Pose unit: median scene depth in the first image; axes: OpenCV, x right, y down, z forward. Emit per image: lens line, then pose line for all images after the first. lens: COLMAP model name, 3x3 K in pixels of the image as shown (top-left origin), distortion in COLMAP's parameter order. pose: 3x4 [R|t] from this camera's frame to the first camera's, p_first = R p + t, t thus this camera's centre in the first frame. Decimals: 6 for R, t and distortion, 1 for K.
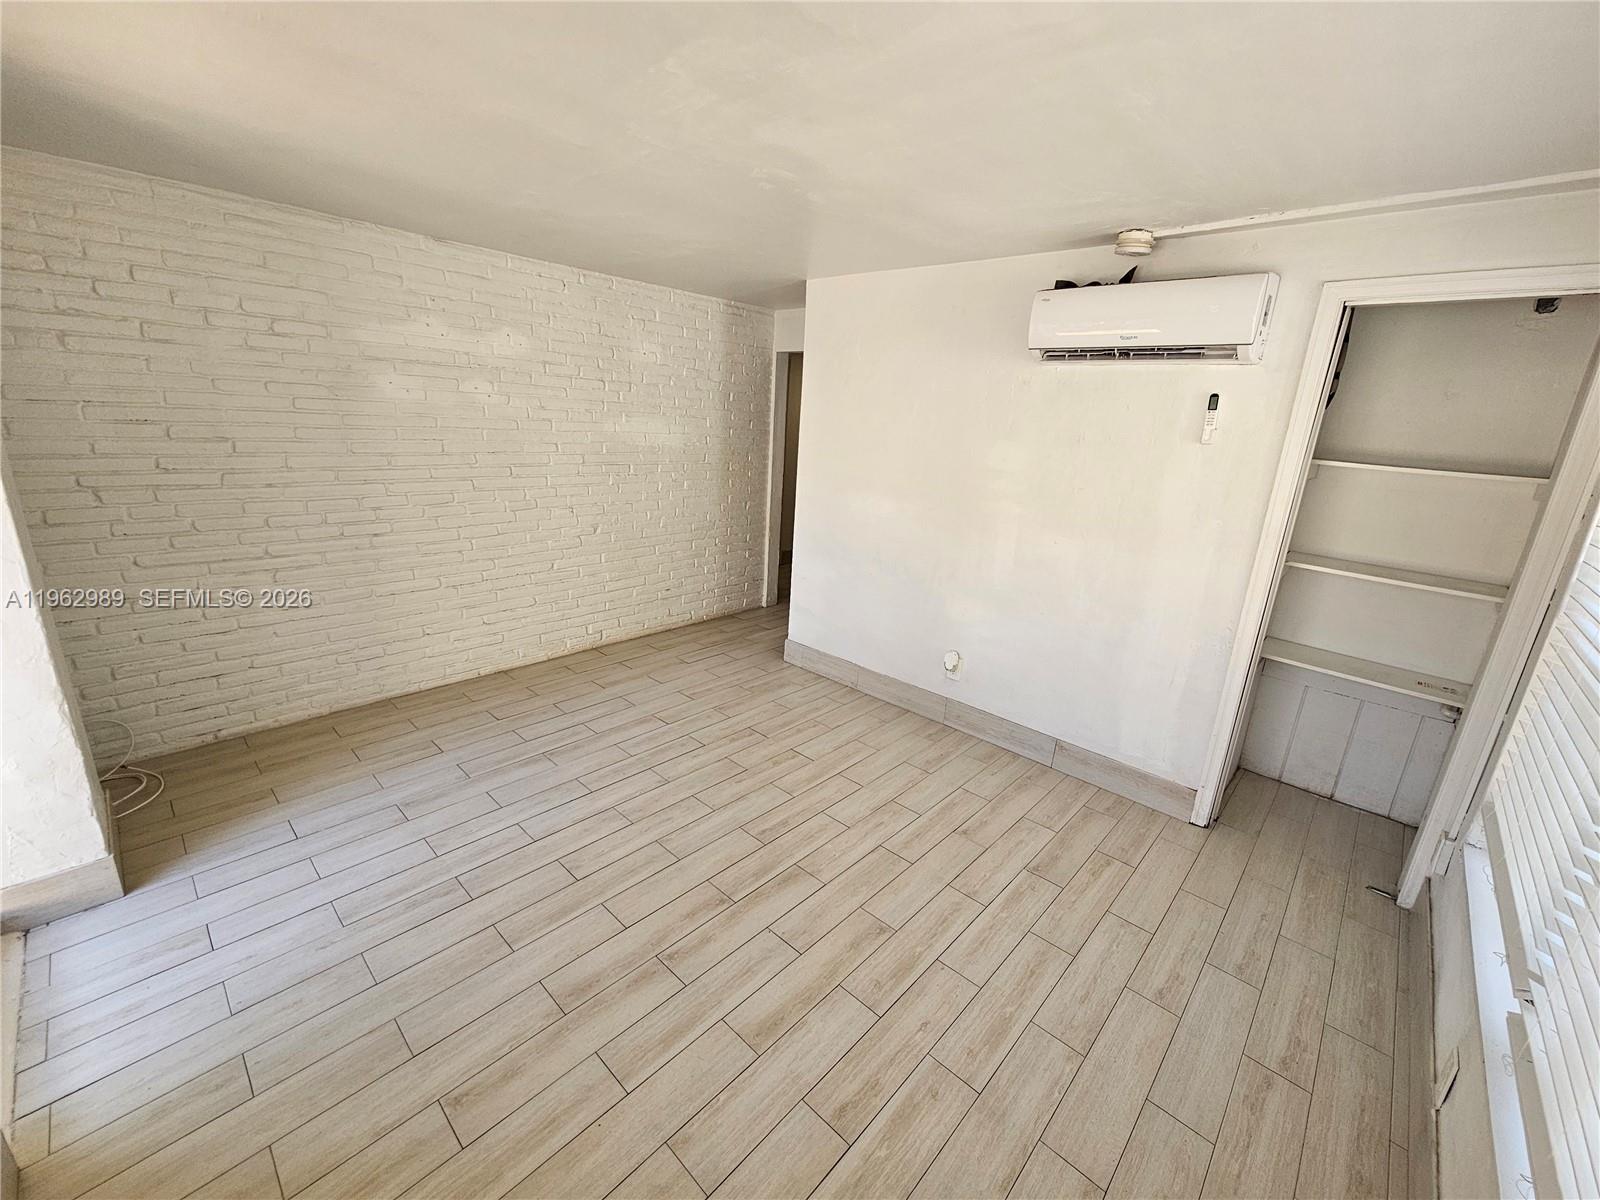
lens RADIAL K [[653.3, 0, 806.2], [0, 653.3, 607.4], [0, 0, 1]] dist [0.002620, -0.000344]
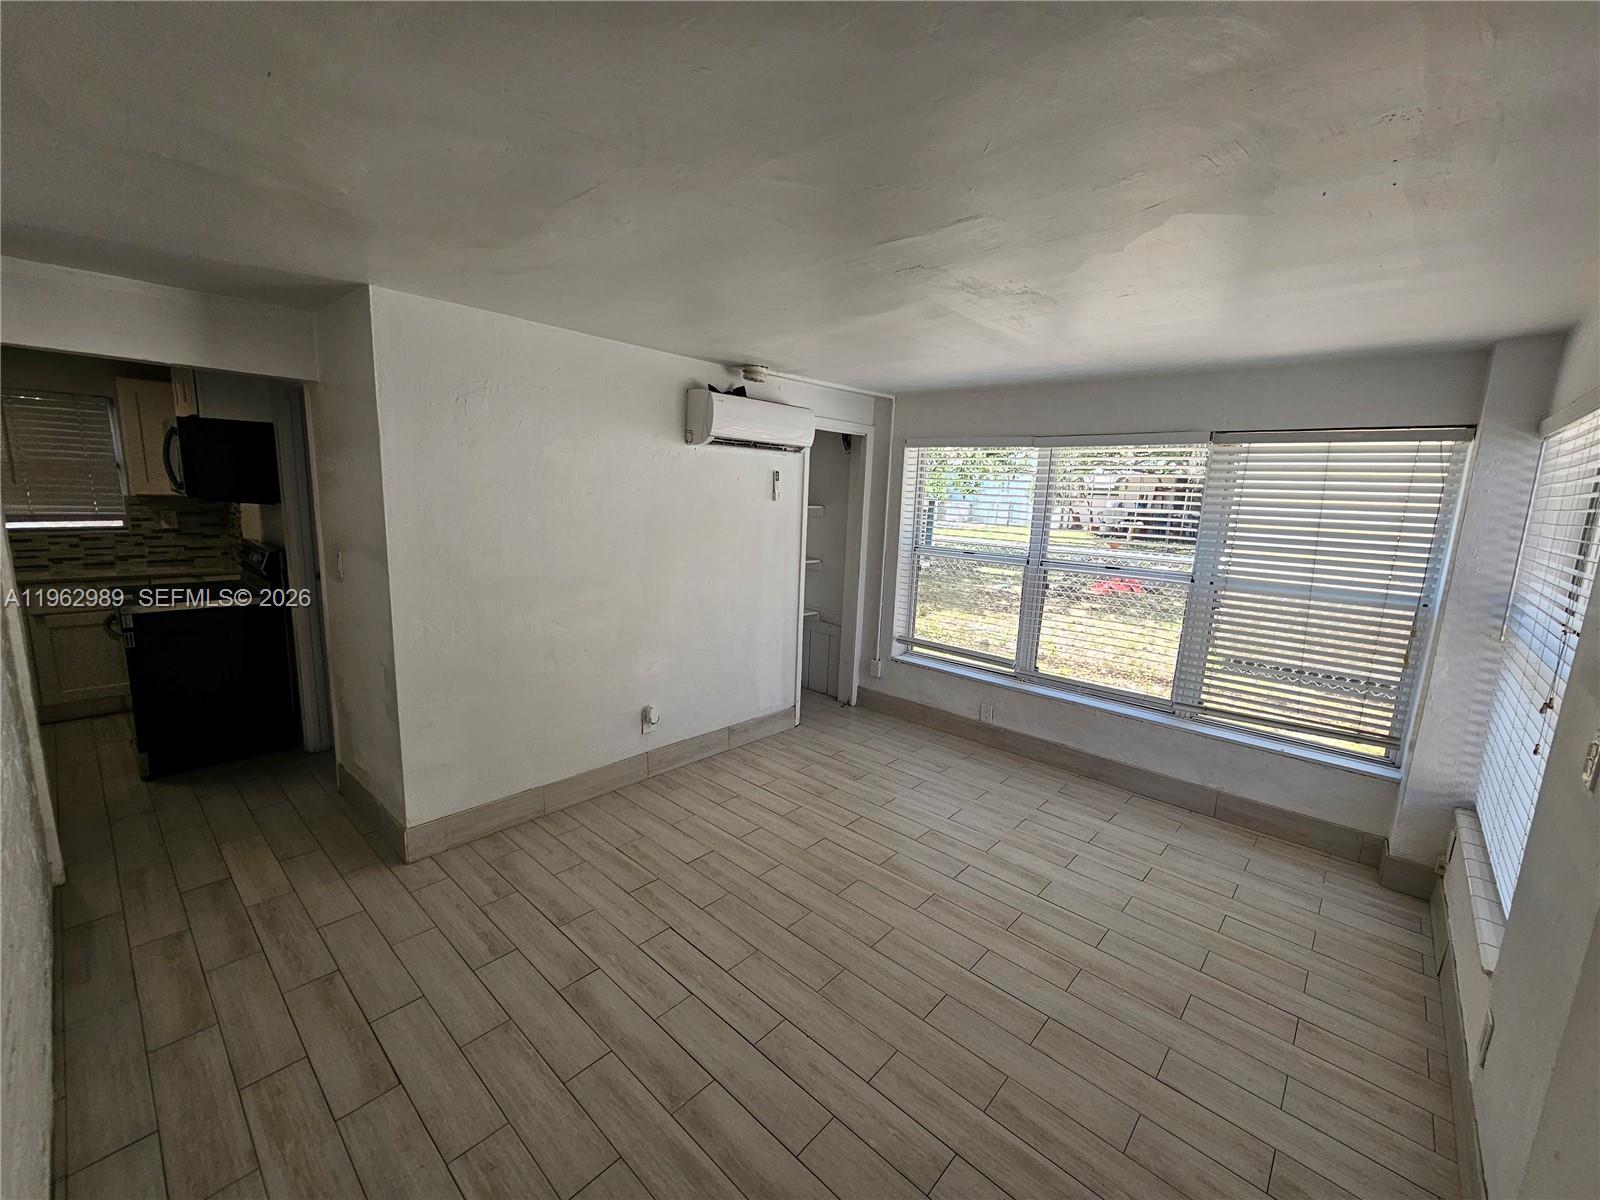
lens RADIAL K [[653.3, 0, 810.3], [0, 653.3, 602.3], [0, 0, 1]] dist [0.002620, -0.000344]
pose [[-0.014486, -0.228048, 0.973542, -0.920206], [0.243974, 0.943410, 0.224620, -0.316455], [-0.969673, 0.240773, 0.041971, 0.806576]]
